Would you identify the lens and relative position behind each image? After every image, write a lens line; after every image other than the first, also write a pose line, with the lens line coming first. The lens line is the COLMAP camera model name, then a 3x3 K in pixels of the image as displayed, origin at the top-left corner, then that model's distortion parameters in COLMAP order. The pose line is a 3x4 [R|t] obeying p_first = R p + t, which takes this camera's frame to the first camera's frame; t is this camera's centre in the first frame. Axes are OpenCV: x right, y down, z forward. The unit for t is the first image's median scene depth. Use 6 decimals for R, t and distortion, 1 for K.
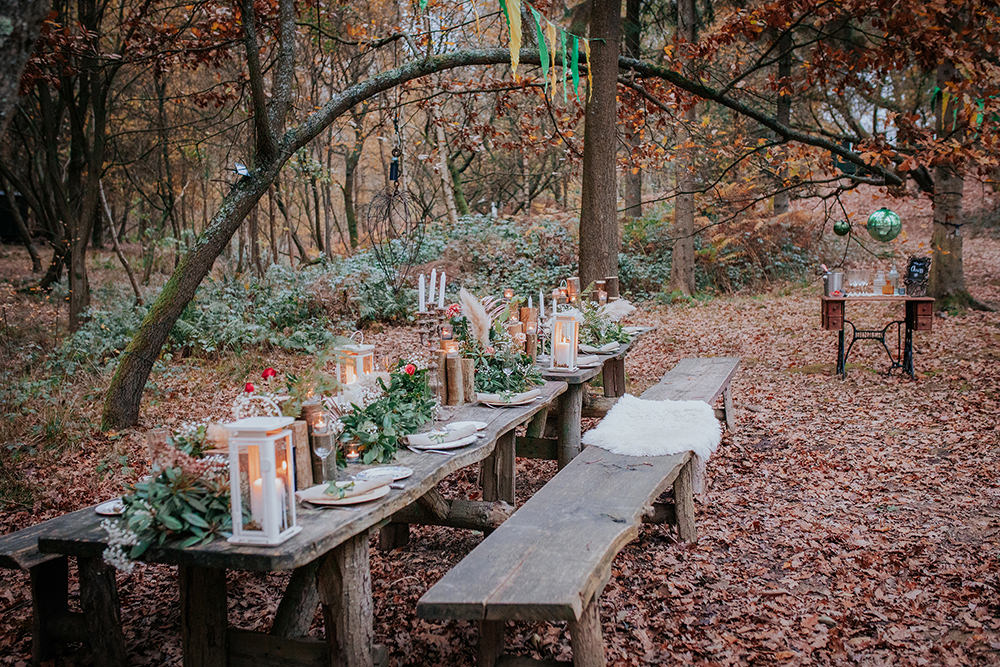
lens RADIAL K [[1047.9, 0, 499.6], [0, 1047.9, 328.4], [0, 0, 1]] dist [-0.035009, 0.000000]
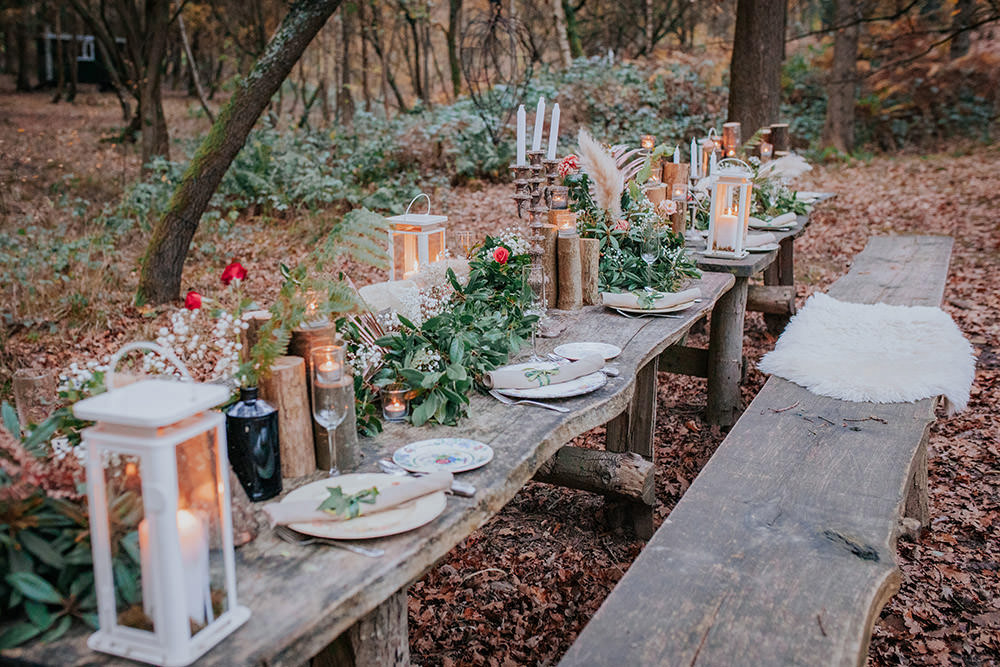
lens RADIAL K [[1047.9, 0, 447.5], [0, 1047.9, 298.5], [0, 0, 1]] dist [-0.035009, 0.000000]
pose [[0.988369, 0.033897, -0.148249, -0.018093], [-0.017730, 0.993879, 0.109043, -0.003659], [0.151038, -0.105146, 0.982920, 0.305749]]
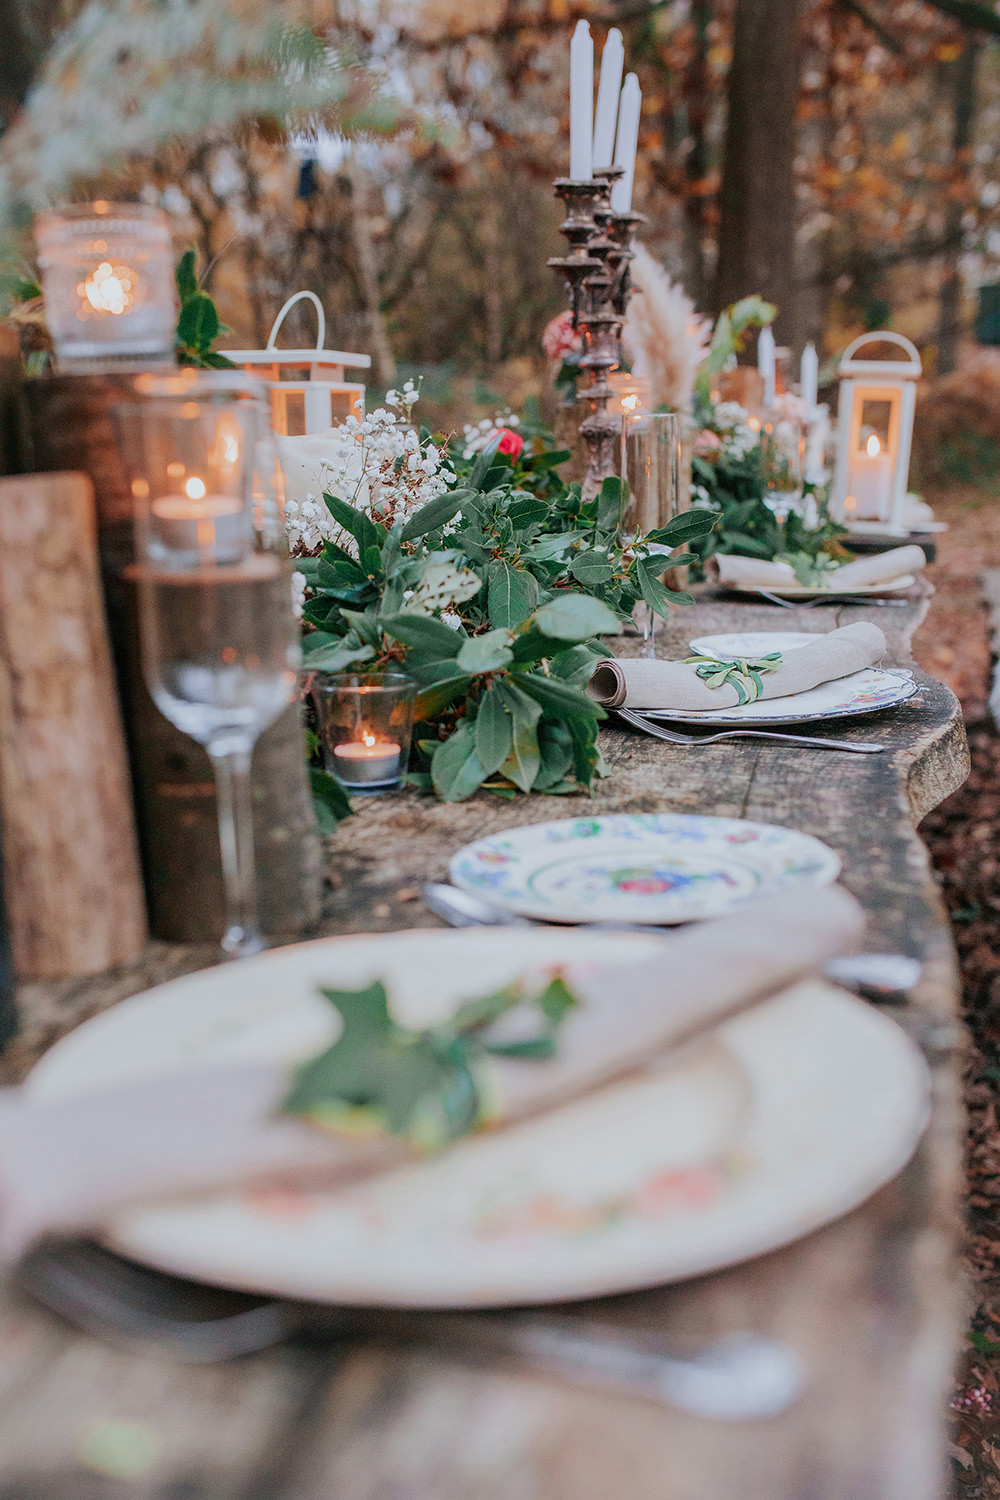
lens RADIAL K [[1571.8, 0, 501.5], [0, 1571.8, 754.7], [0, 0, 1]] dist [-0.035009, 0.000000]
pose [[0.998003, 0.003883, 0.063052, -0.095258], [-0.010061, 0.995139, 0.097965, 0.068218], [-0.062365, -0.098404, 0.993190, 0.524153]]
